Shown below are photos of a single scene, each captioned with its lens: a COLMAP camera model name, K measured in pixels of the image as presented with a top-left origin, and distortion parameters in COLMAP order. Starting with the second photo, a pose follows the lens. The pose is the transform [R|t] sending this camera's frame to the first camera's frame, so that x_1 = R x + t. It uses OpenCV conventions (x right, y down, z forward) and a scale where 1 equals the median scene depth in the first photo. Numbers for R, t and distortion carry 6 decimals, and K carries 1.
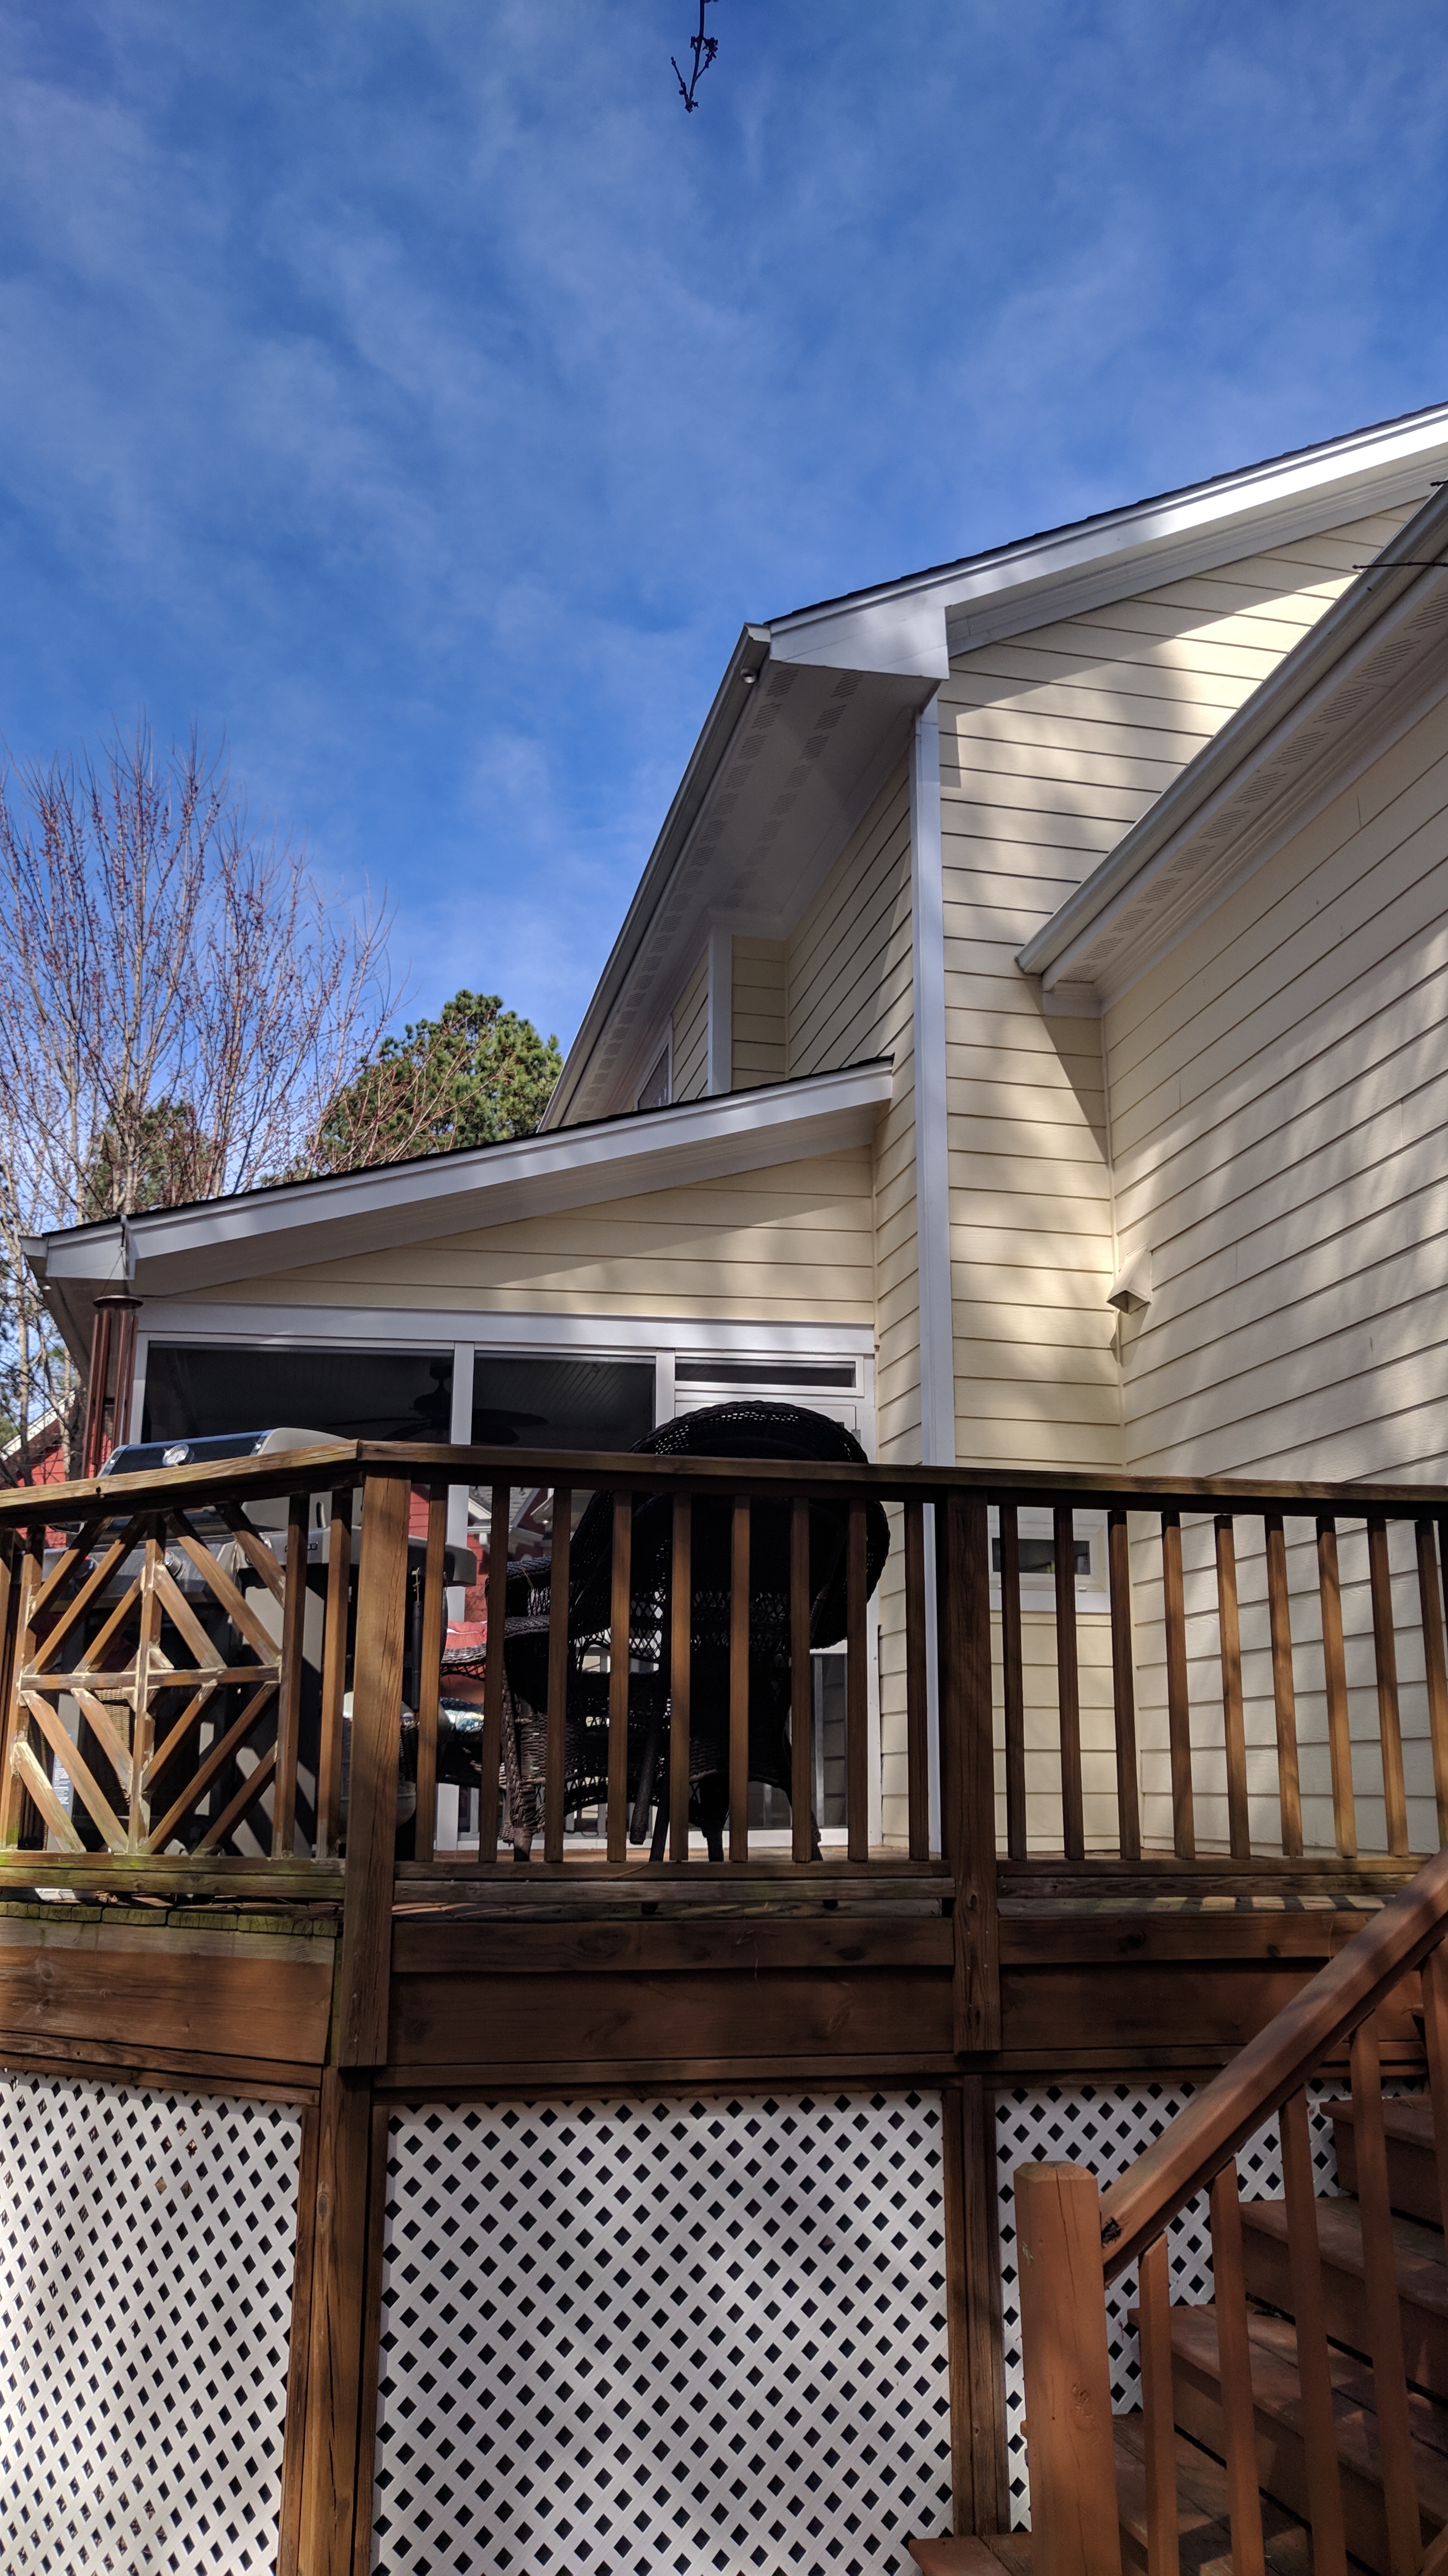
lens RADIAL K [[1979.6, 0, 727.9], [0, 1979.6, 1266.3], [0, 0, 1]] dist [-0.017007, 0.085300]
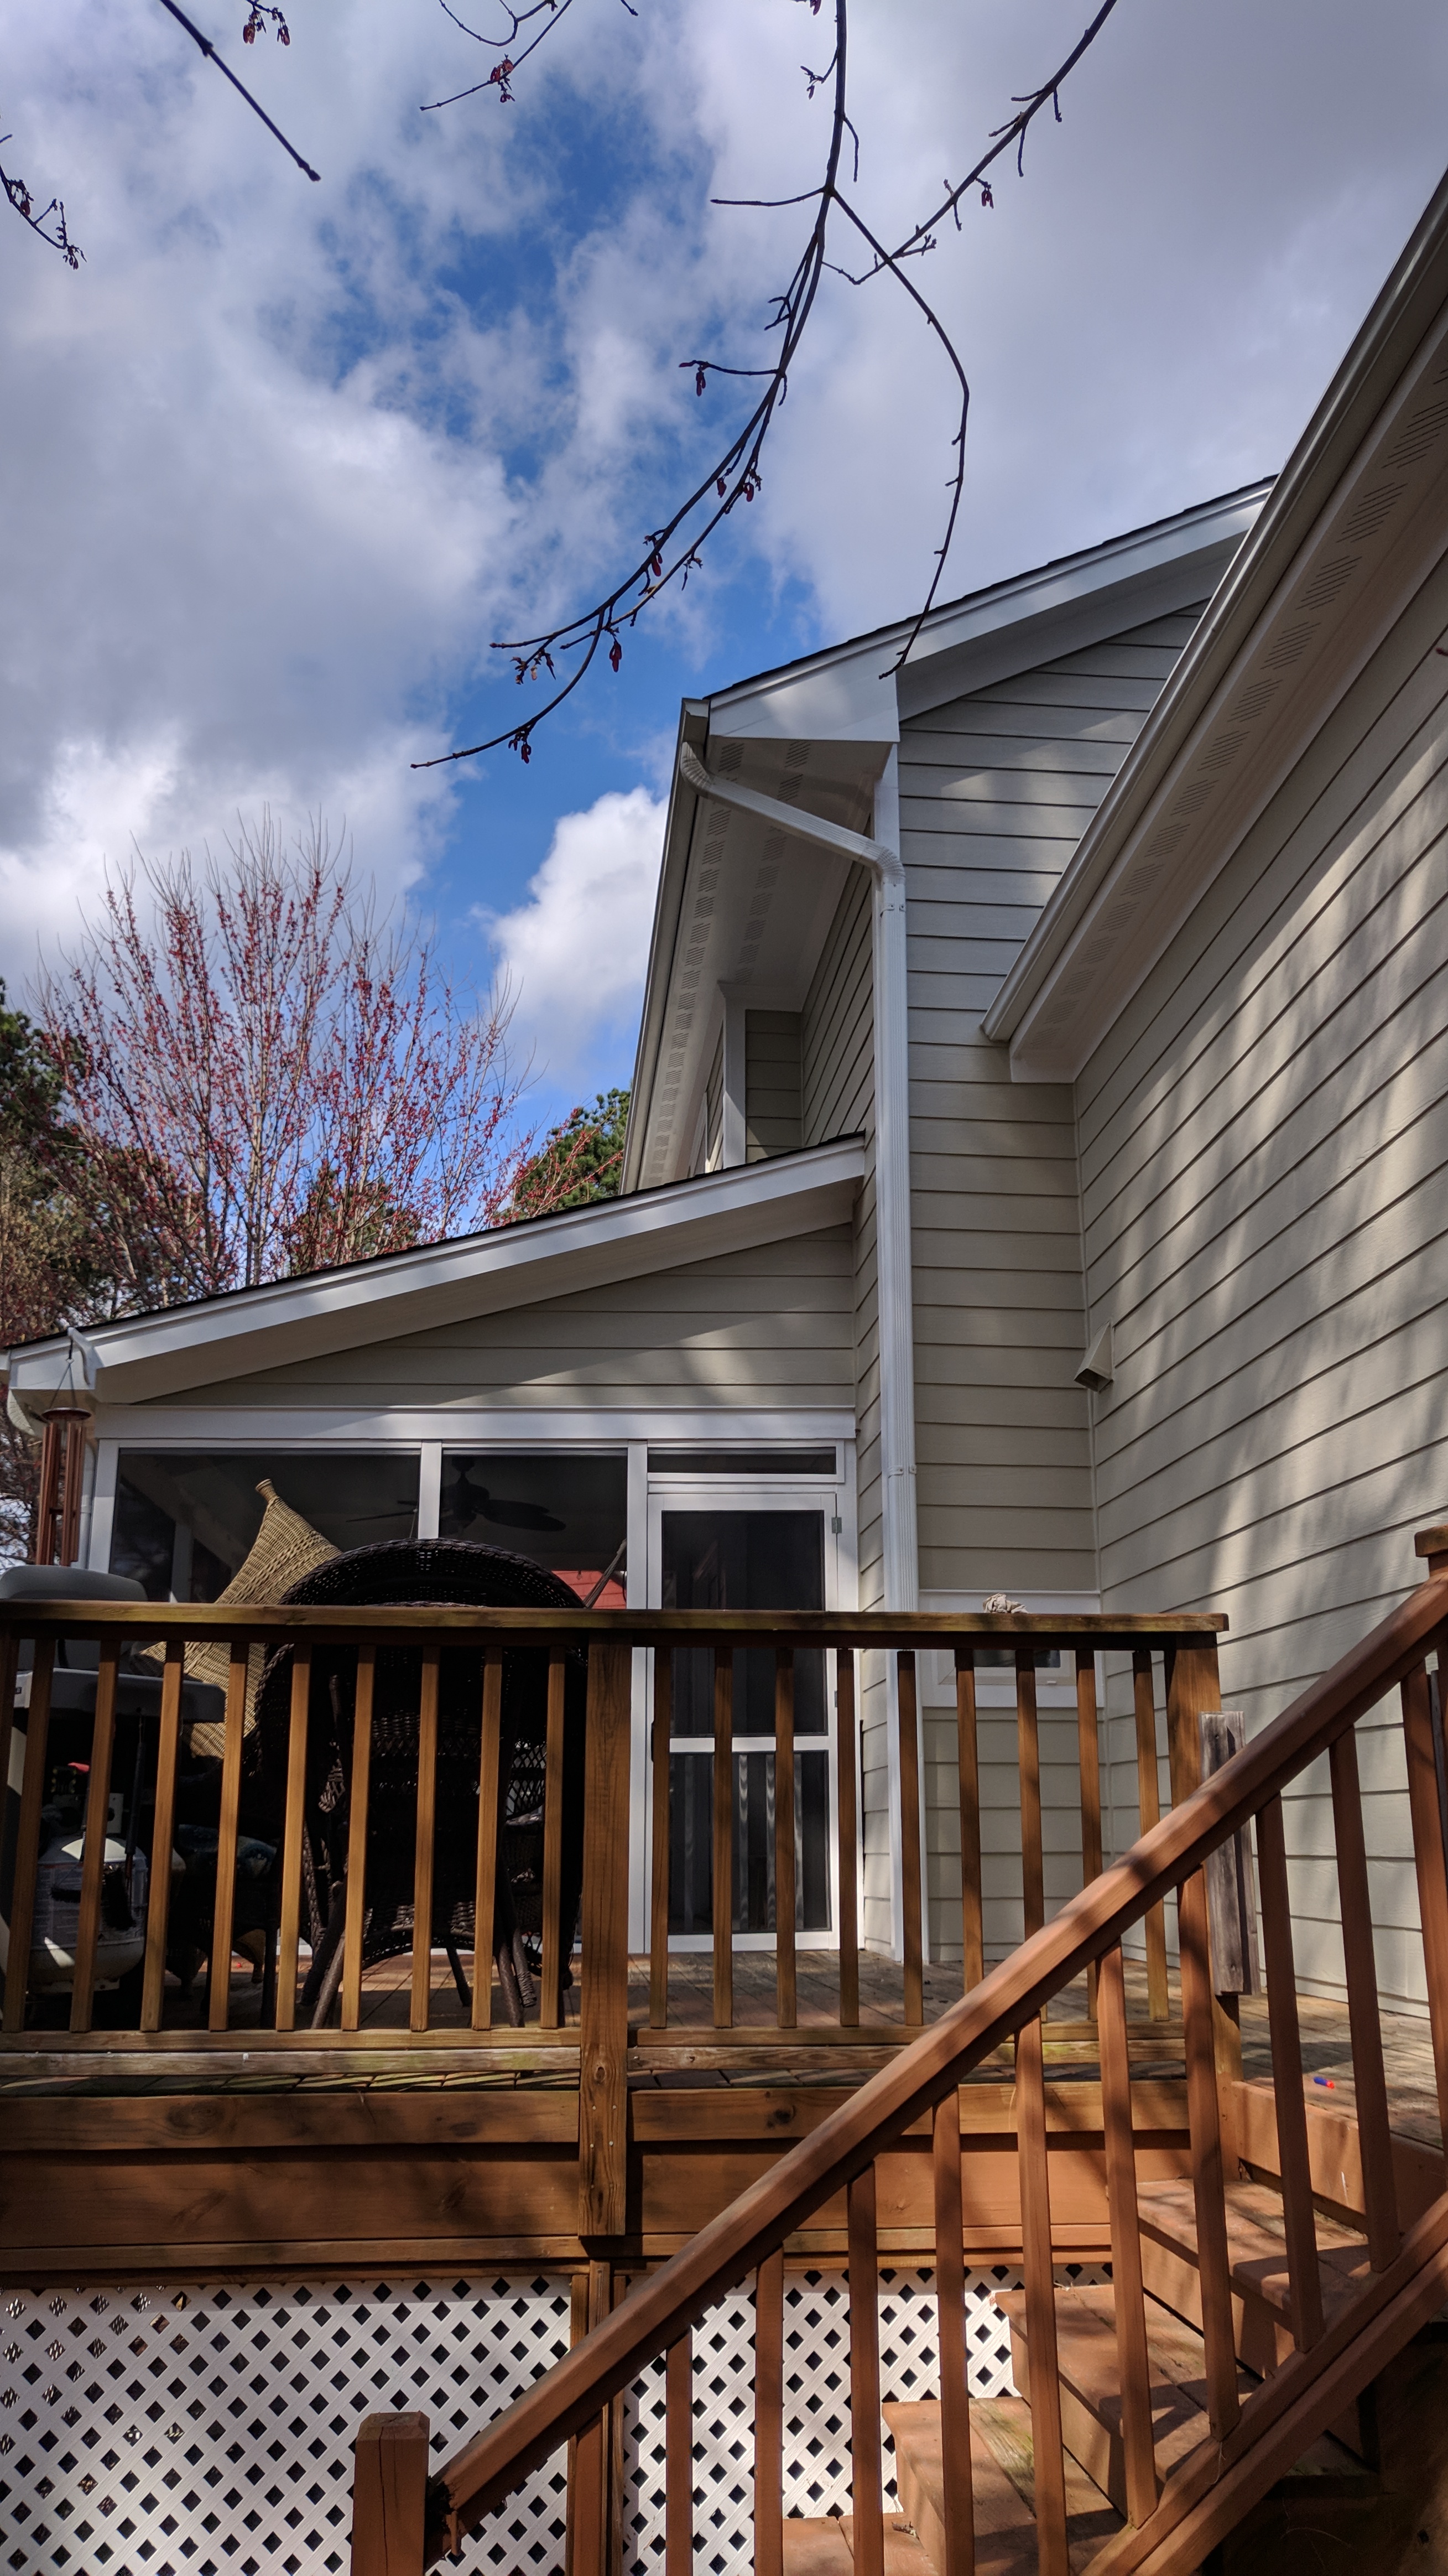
lens RADIAL K [[1979.6, 0, 724.3], [0, 1979.6, 1296.0], [0, 0, 1]] dist [-0.017007, 0.085300]
pose [[0.991646, -0.035714, -0.123948, 0.274748], [0.034242, 0.999316, -0.013983, -0.029833], [0.124363, 0.009622, 0.992190, 0.060195]]
